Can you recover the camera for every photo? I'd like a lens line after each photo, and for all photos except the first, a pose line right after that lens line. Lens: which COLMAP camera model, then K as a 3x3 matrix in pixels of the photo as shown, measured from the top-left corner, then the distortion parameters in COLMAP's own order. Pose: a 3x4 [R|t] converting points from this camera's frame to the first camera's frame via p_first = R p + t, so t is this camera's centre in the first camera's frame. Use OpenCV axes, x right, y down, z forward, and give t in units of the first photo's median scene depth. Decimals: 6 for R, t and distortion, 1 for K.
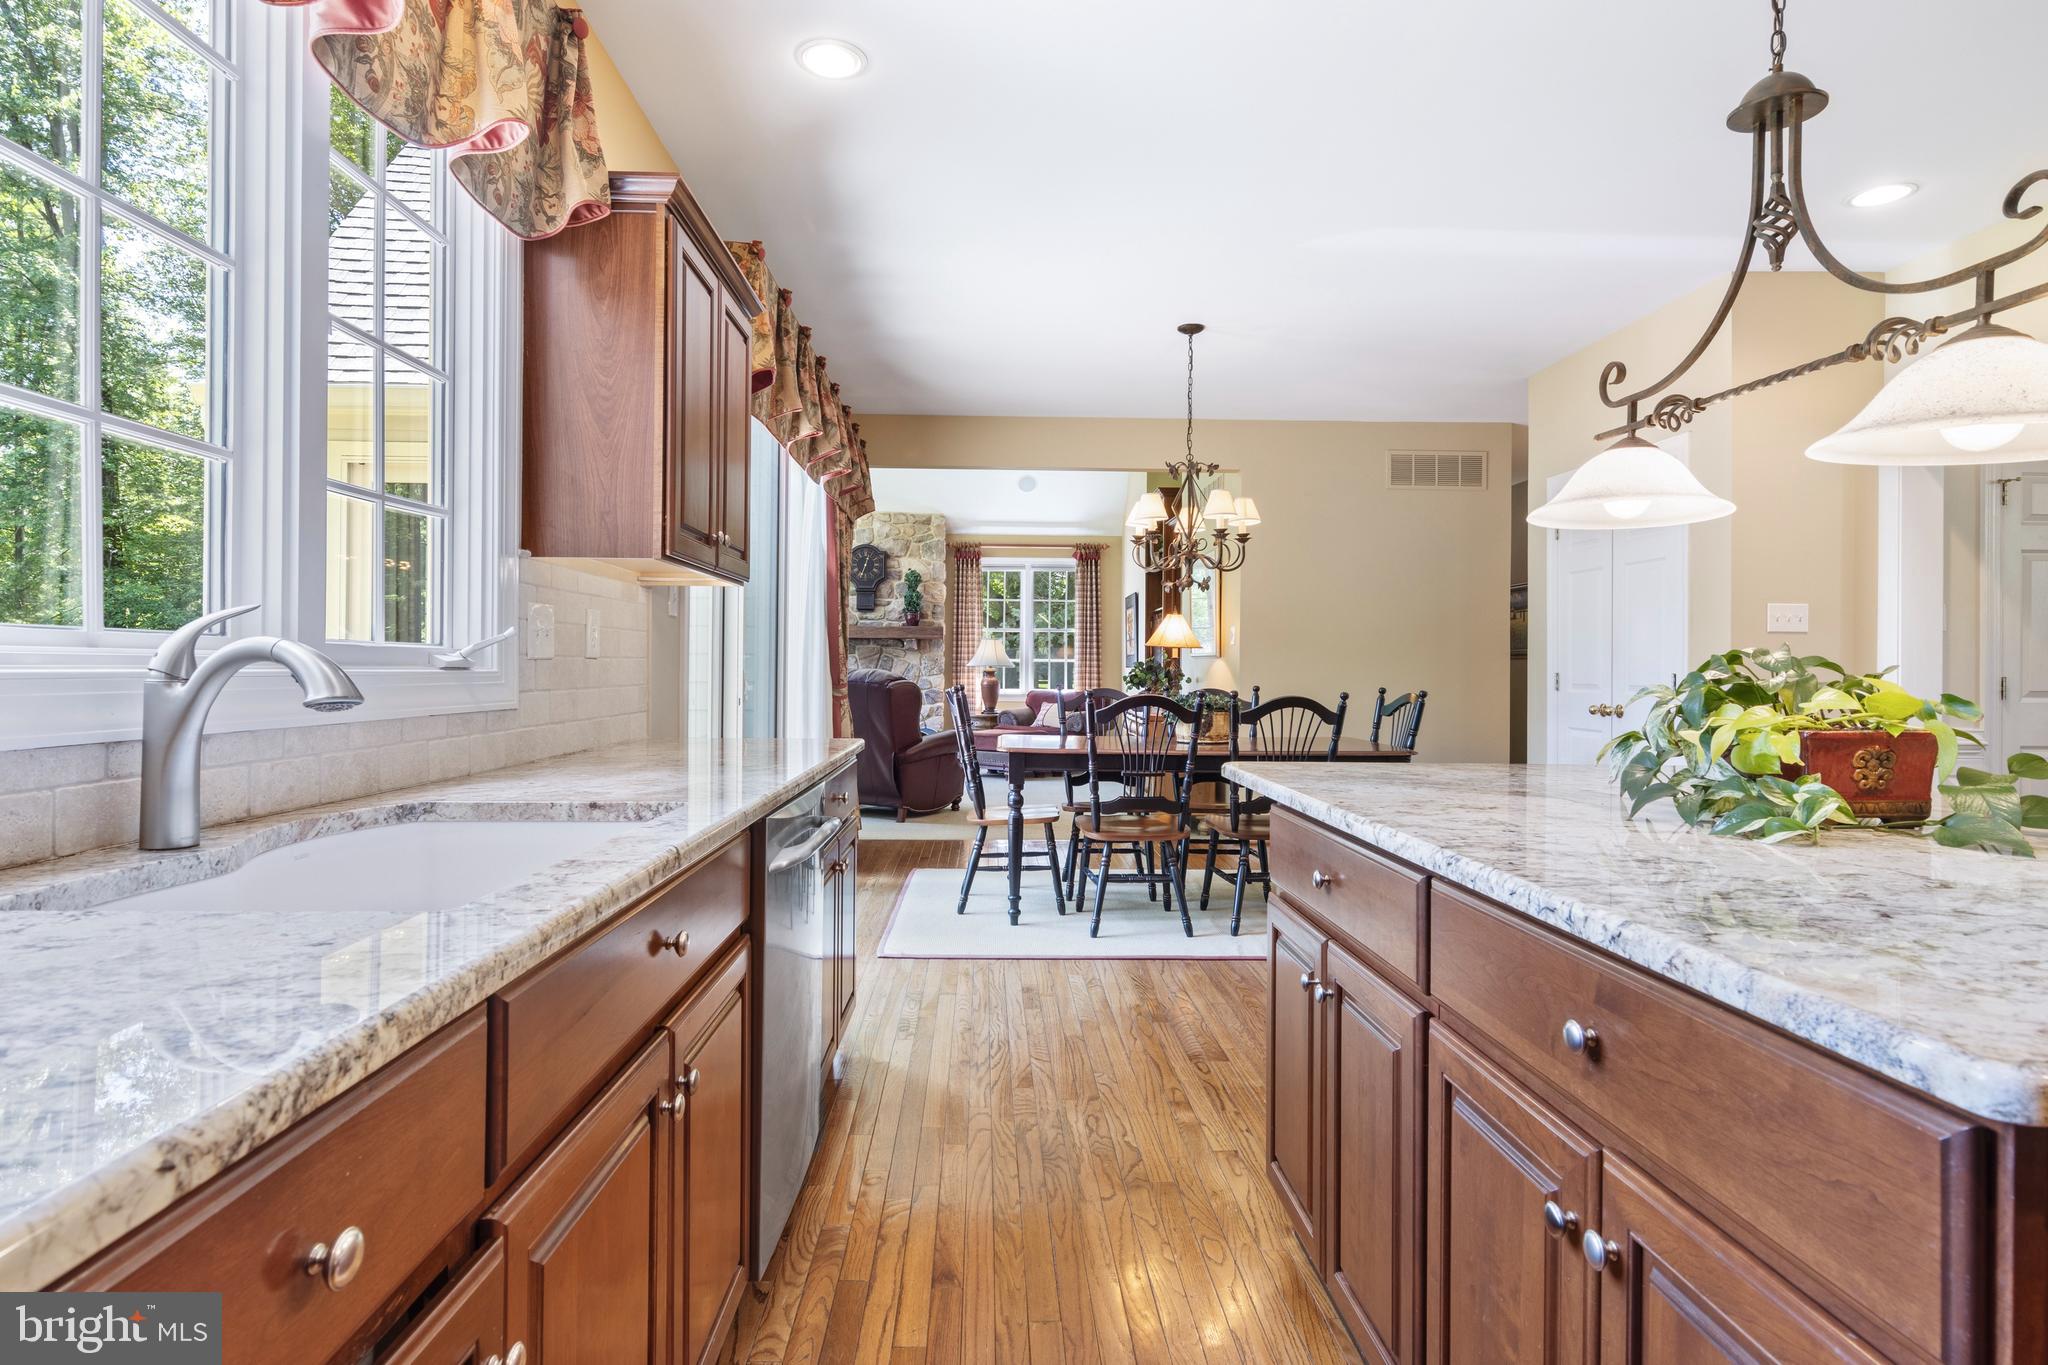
lens RADIAL K [[1062.0, 0, 1015.2], [0, 1062.0, 666.3], [0, 0, 1]] dist [0.010669, -0.002381]
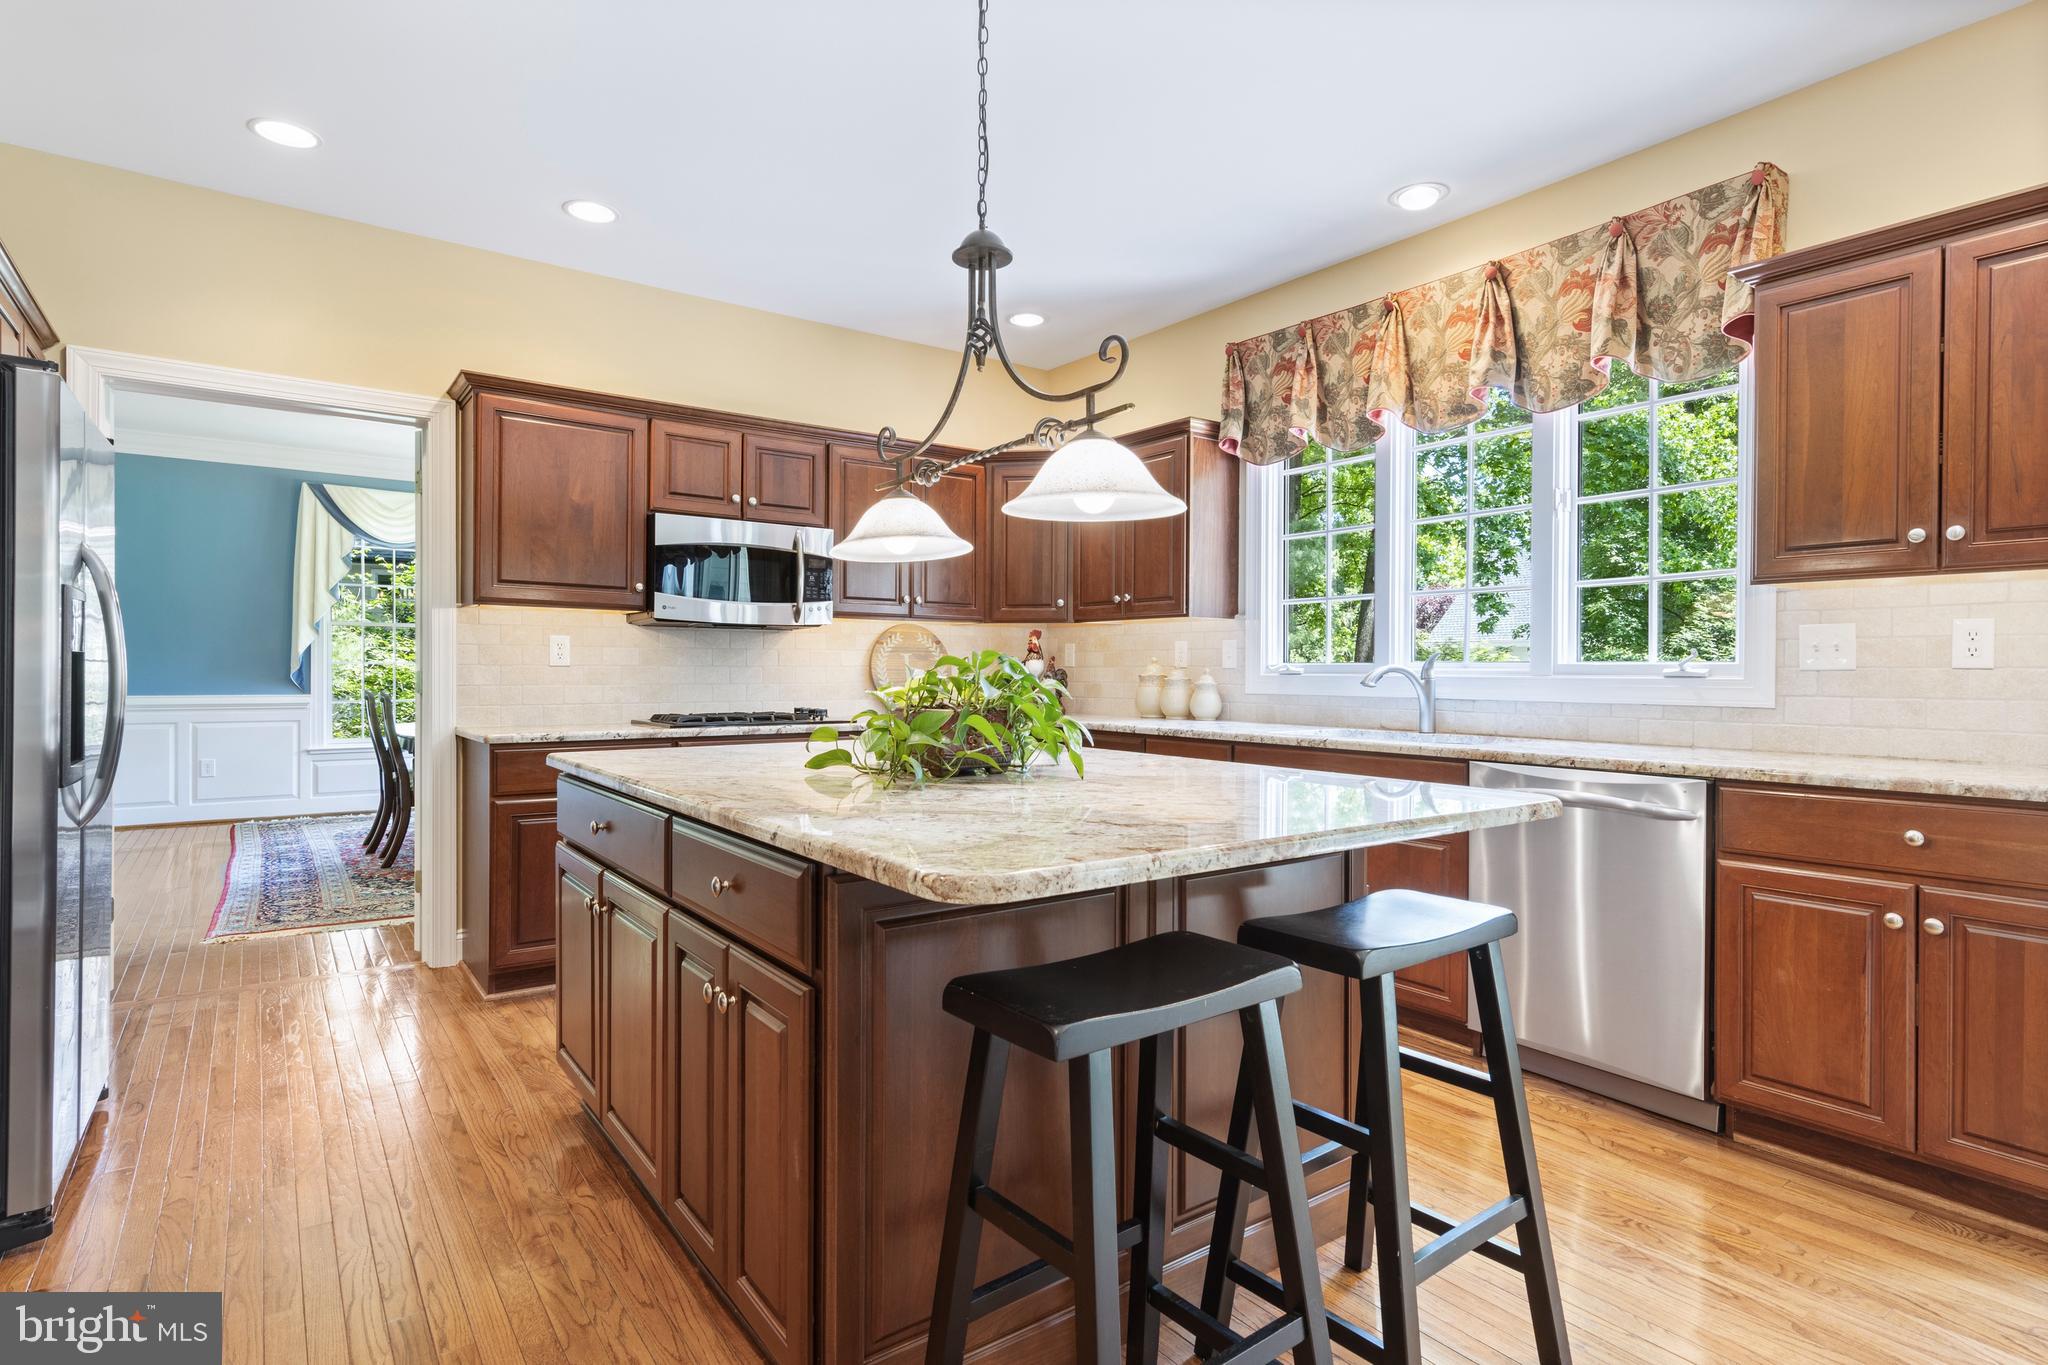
lens RADIAL K [[1056.9, 0, 1013.7], [0, 1056.9, 678.1], [0, 0, 1]] dist [0.010017, -0.002042]
pose [[-0.829121, -0.006620, -0.559030, 0.469389], [-0.008560, 0.999963, 0.000854, 0.004289], [0.559004, 0.005493, -0.829147, 0.705759]]
